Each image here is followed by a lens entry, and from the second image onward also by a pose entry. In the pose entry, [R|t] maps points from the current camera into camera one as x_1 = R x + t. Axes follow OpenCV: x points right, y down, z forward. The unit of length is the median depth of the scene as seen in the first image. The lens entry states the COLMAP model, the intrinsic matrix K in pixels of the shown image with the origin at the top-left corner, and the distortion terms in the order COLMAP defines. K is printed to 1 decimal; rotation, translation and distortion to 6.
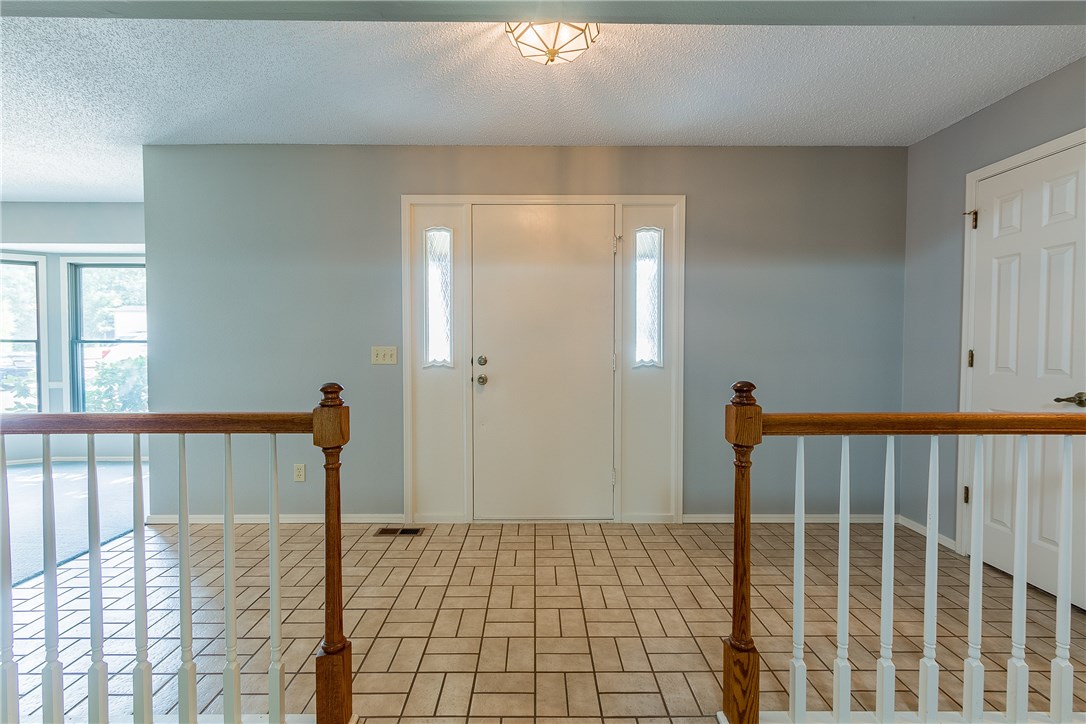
lens RADIAL K [[494.0, 0, 543.0], [0, 494.0, 362.0], [0, 0, 1]] dist [0.001002, -0.000837]
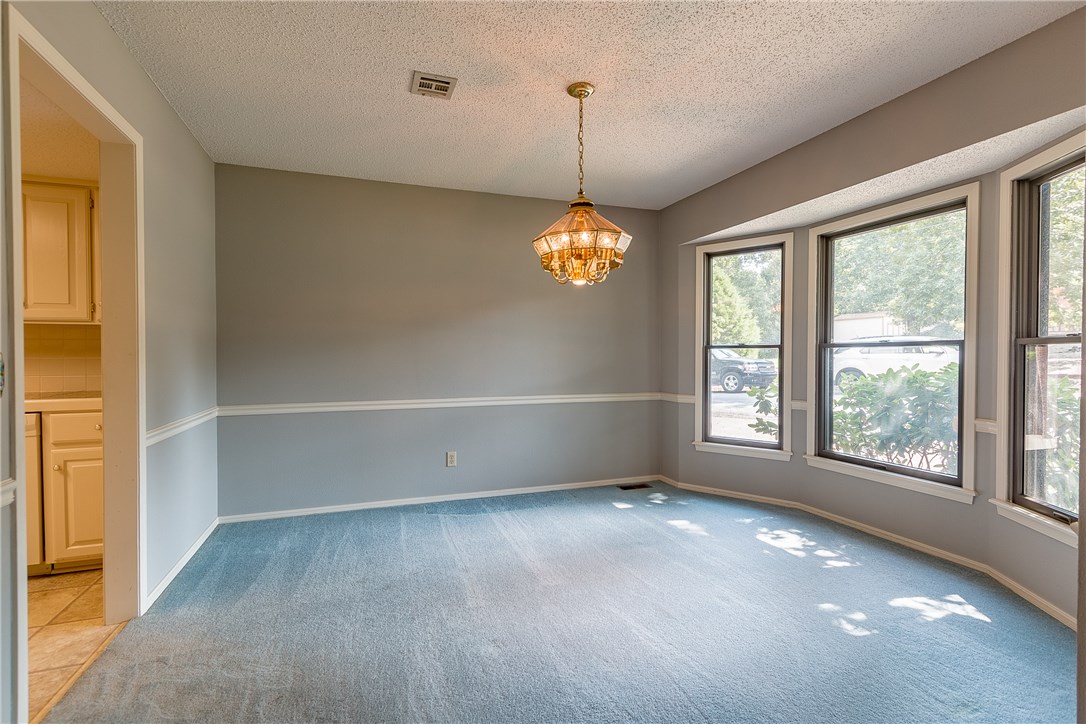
lens RADIAL K [[494.0, 0, 543.0], [0, 494.0, 362.0], [0, 0, 1]] dist [0.001002, -0.000837]
pose [[0.331641, 0.013249, -0.943313, -0.408734], [-0.029049, 0.999571, 0.003826, -0.008723], [0.942958, 0.026133, 0.331883, 0.384956]]
